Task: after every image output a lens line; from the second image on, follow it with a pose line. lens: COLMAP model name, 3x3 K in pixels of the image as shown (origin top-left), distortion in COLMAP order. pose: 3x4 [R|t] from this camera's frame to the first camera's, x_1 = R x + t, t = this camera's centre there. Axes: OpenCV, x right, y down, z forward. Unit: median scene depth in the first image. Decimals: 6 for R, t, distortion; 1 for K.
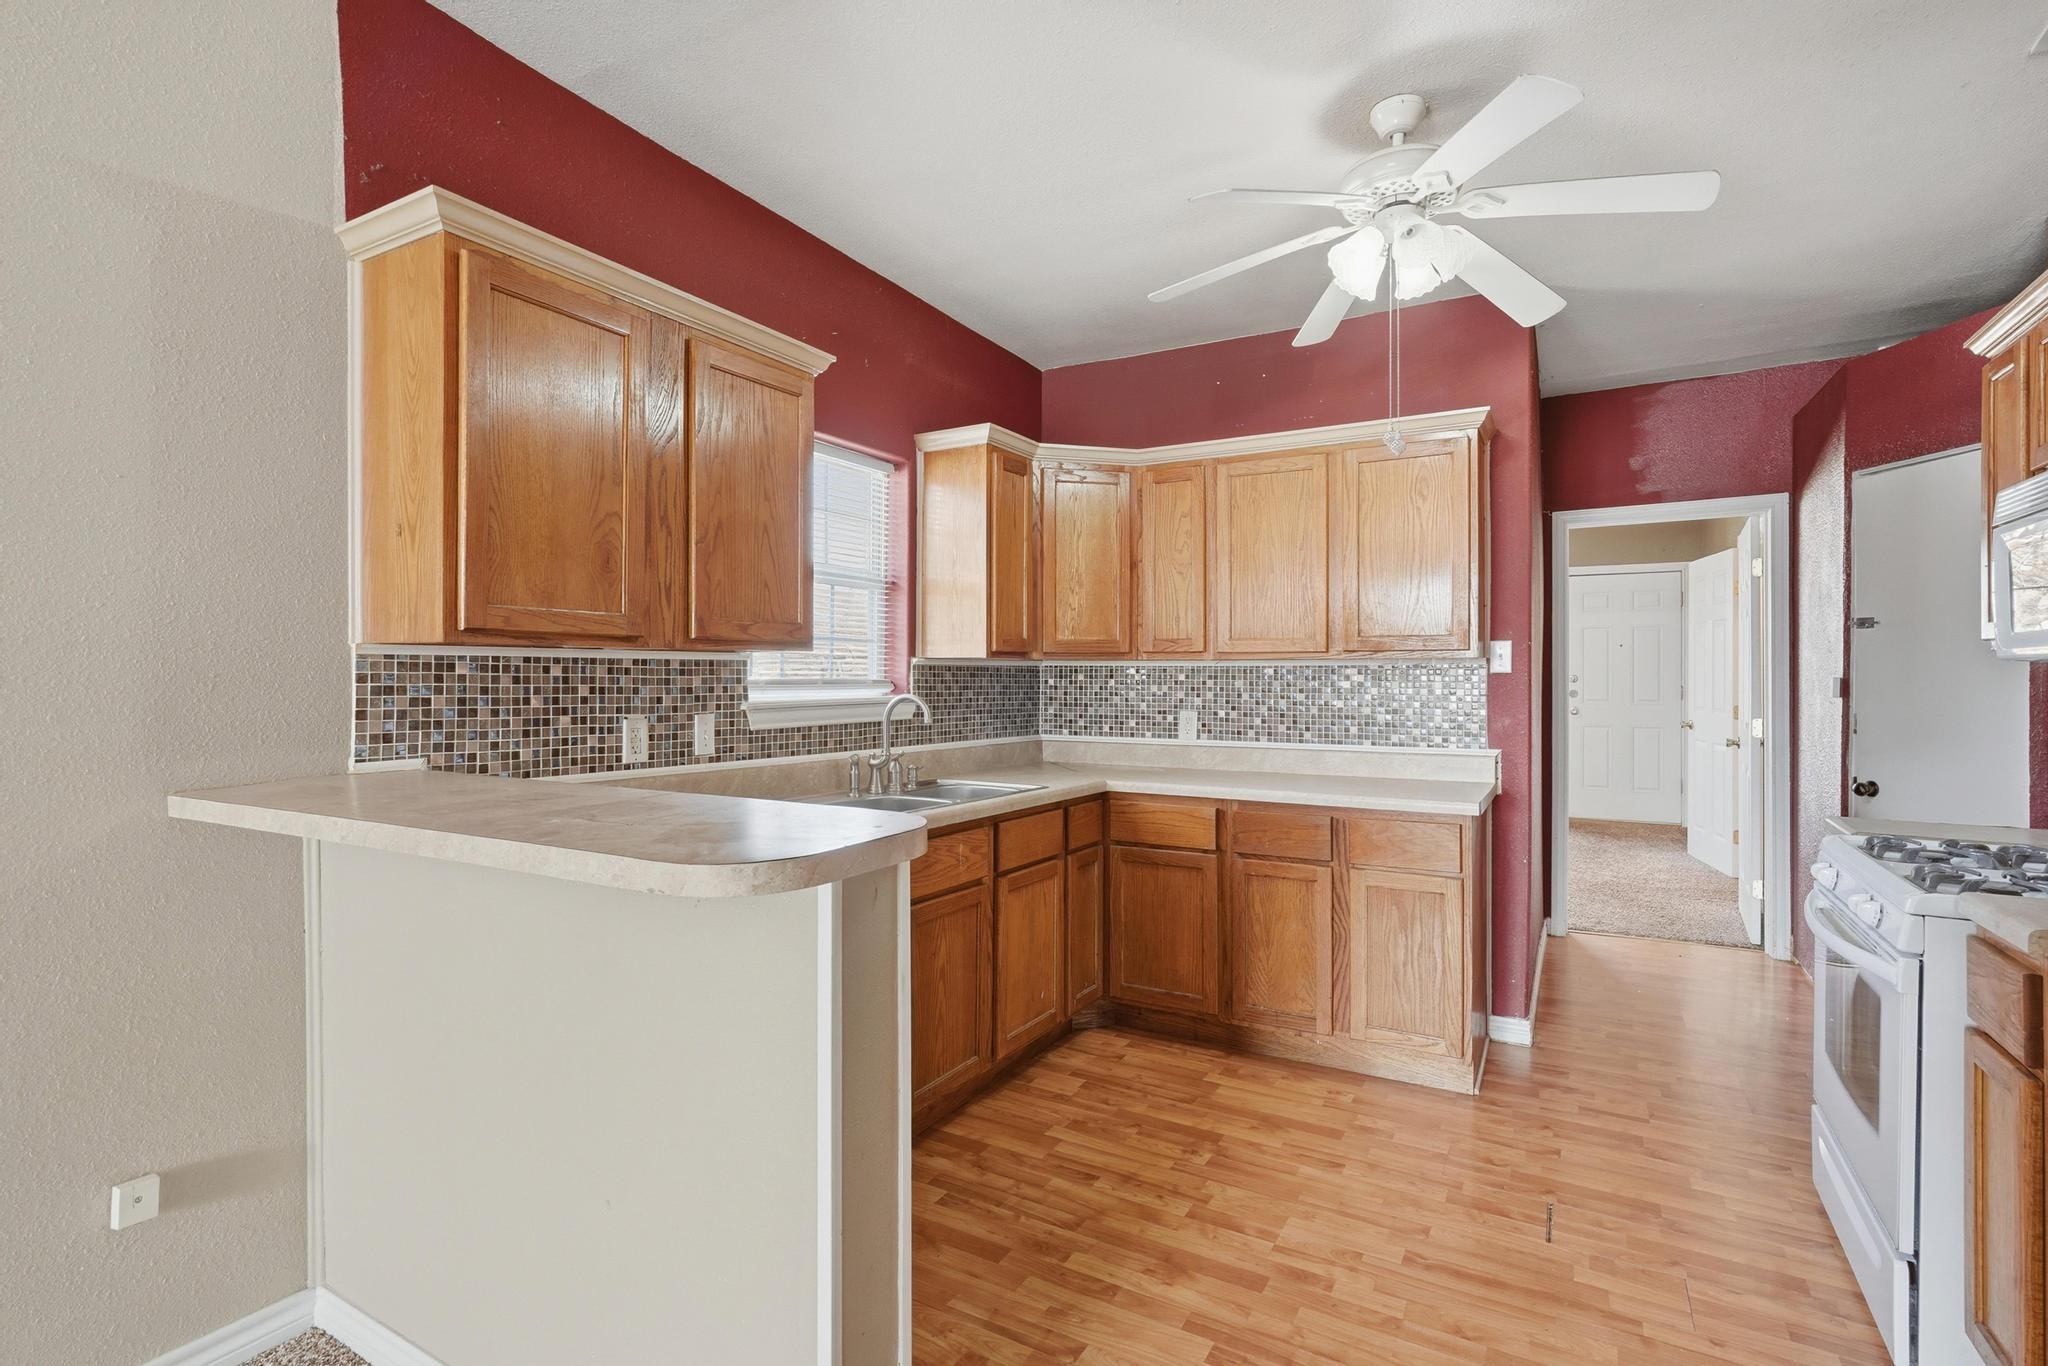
lens RADIAL K [[983.2, 0, 1017.7], [0, 983.2, 674.9], [0, 0, 1]] dist [0.011183, 0.001053]
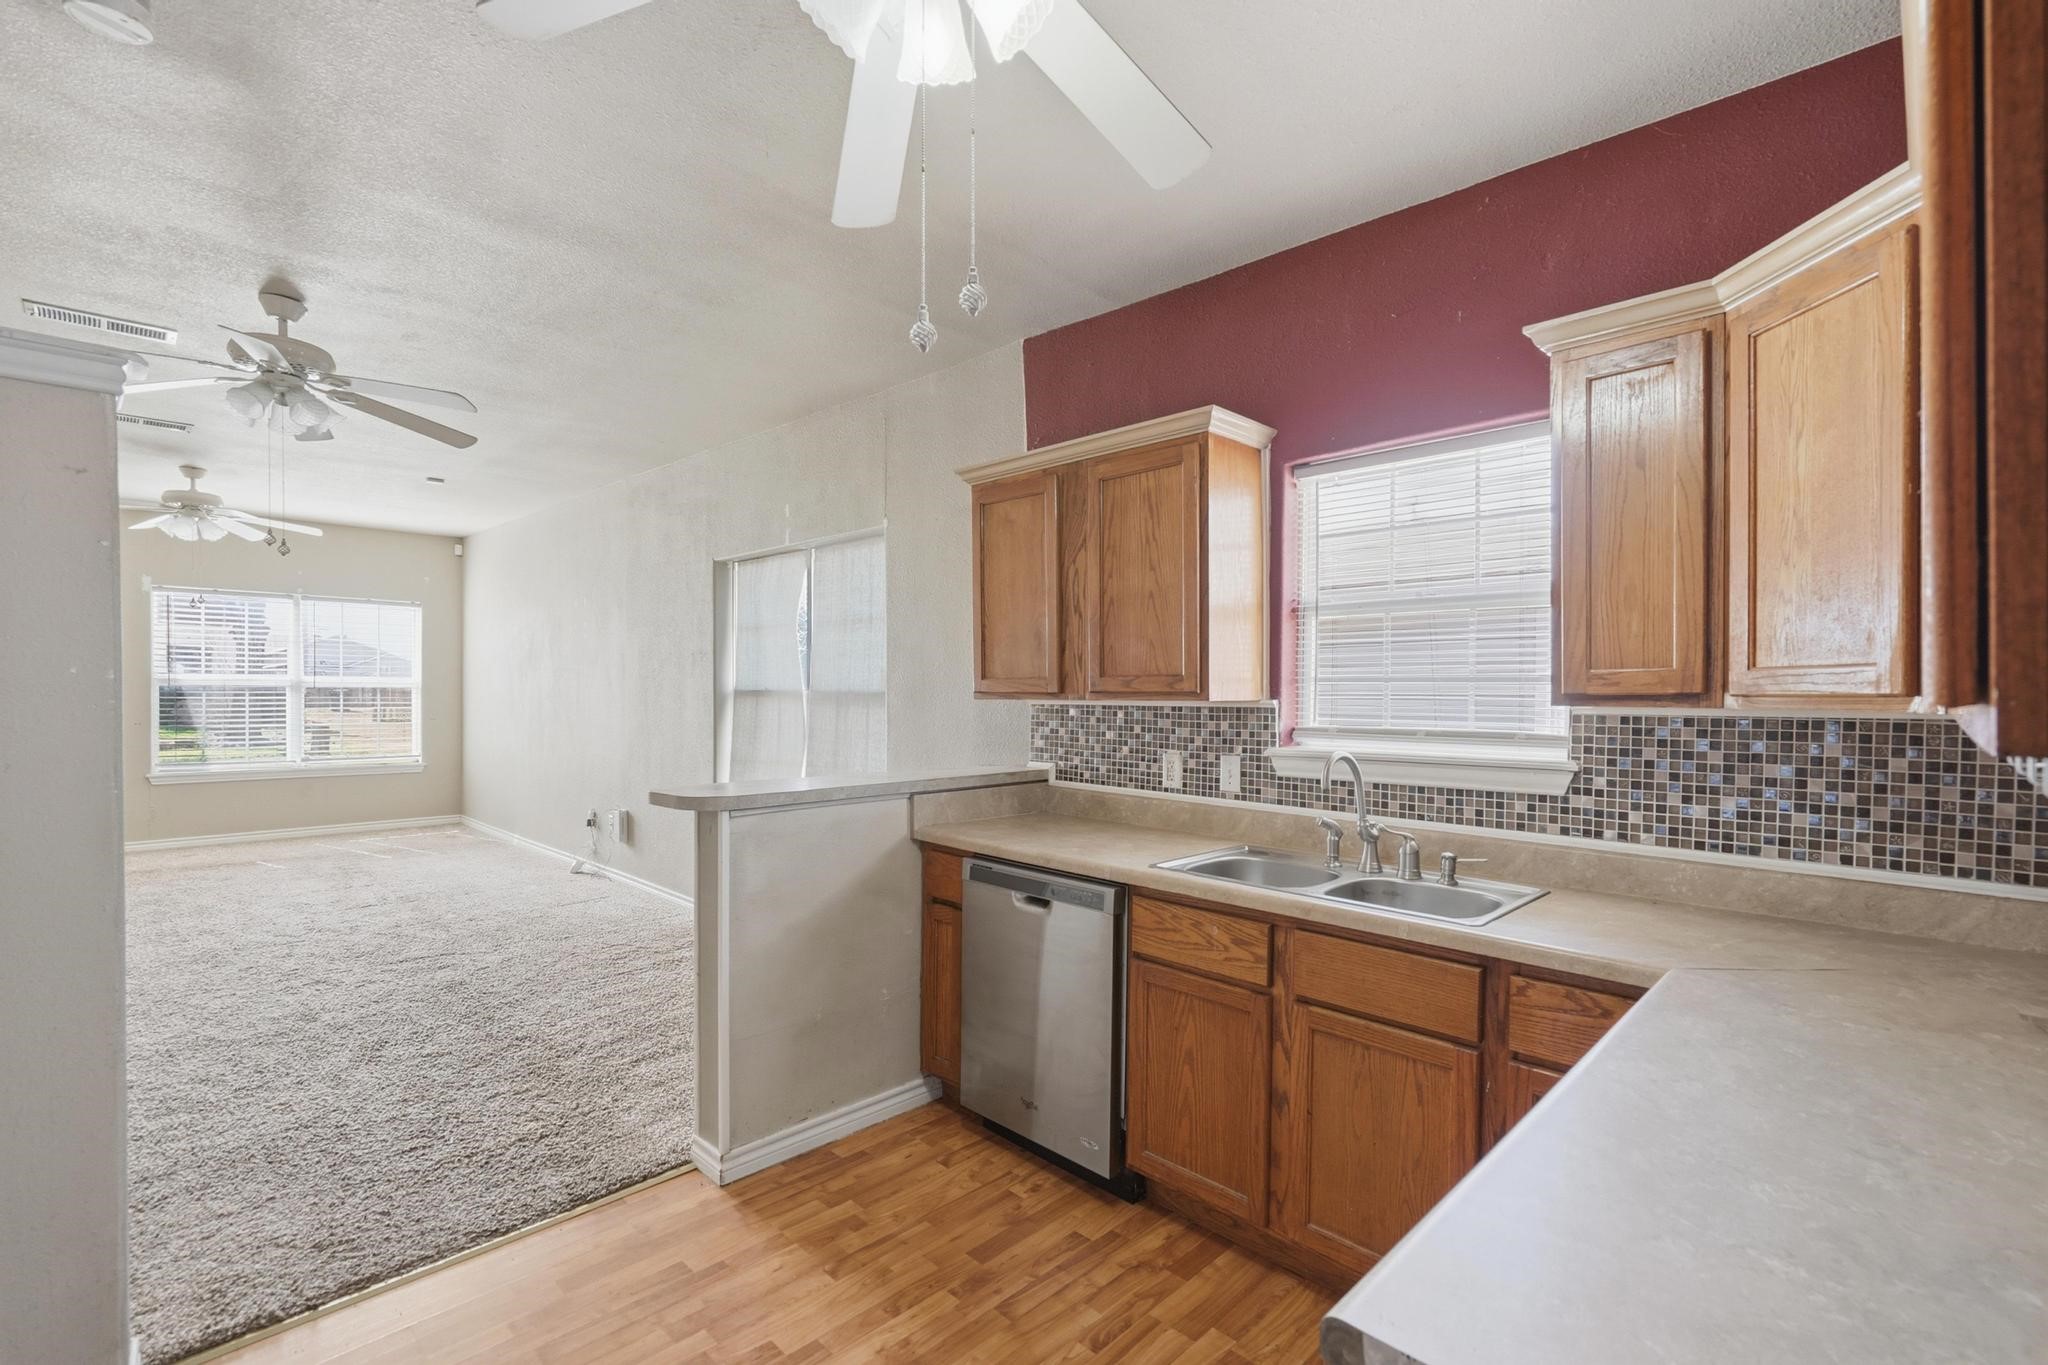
lens RADIAL K [[926.8, 0, 1020.9], [0, 926.8, 695.4], [0, 0, 1]] dist [-0.004472, -0.000075]
pose [[-0.253939, 0.002631, -0.967217, 0.763962], [-0.002295, 0.999992, 0.003323, -0.031742], [0.967218, 0.003064, -0.253931, 1.036593]]
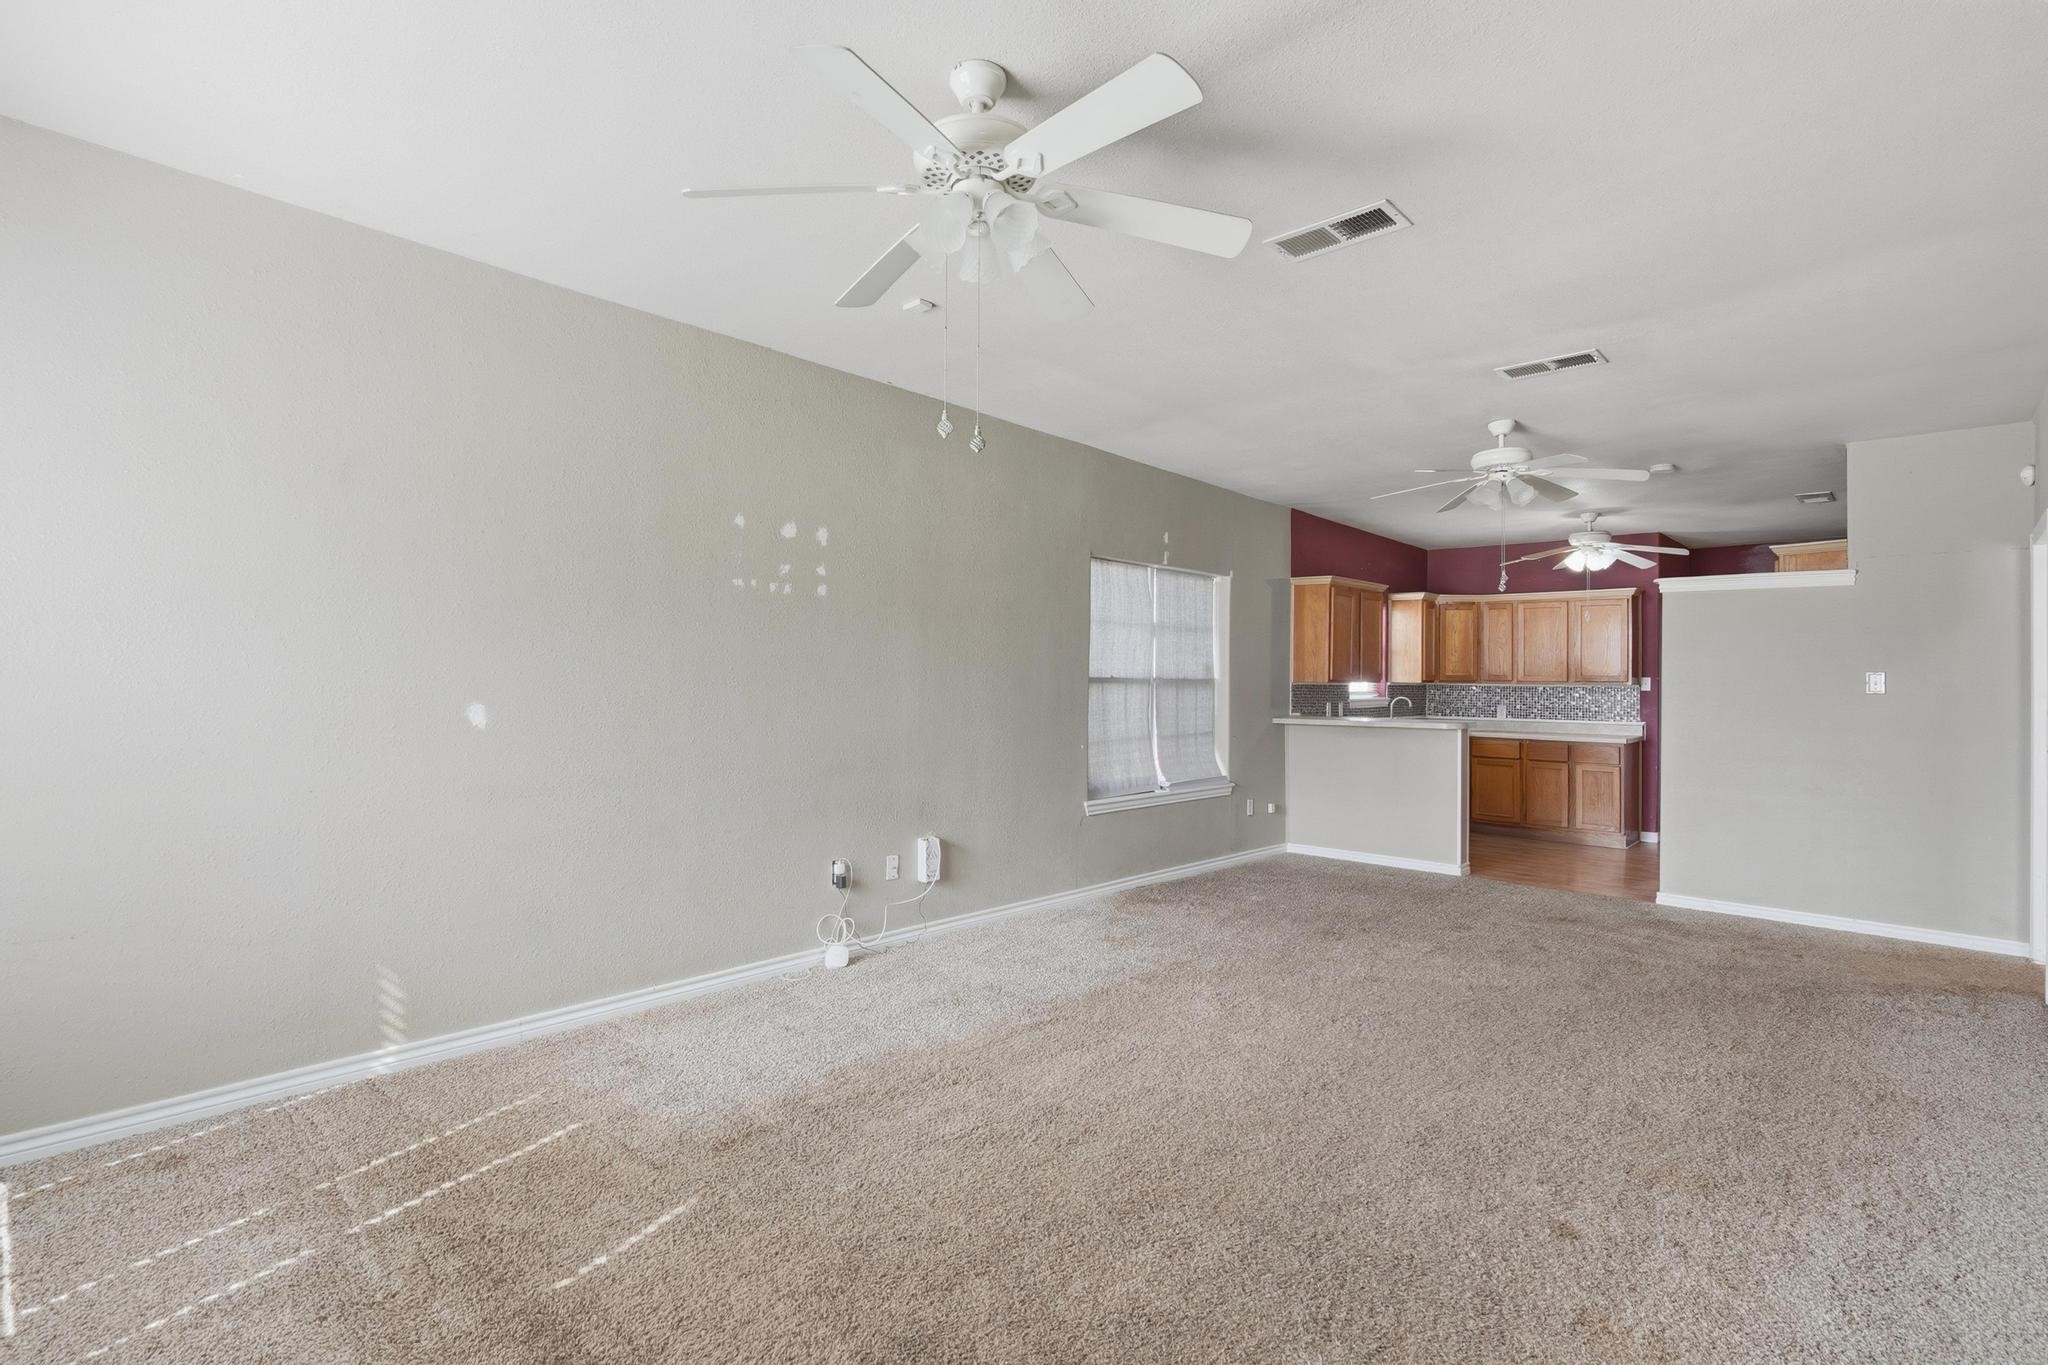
lens RADIAL K [[983.2, 0, 1031.7], [0, 983.2, 668.7], [0, 0, 1]] dist [0.011183, 0.001053]
pose [[0.976086, 0.005737, -0.217310, -0.592911], [-0.007368, 0.999950, -0.006696, -0.037839], [0.217261, 0.008138, 0.976080, -2.200918]]
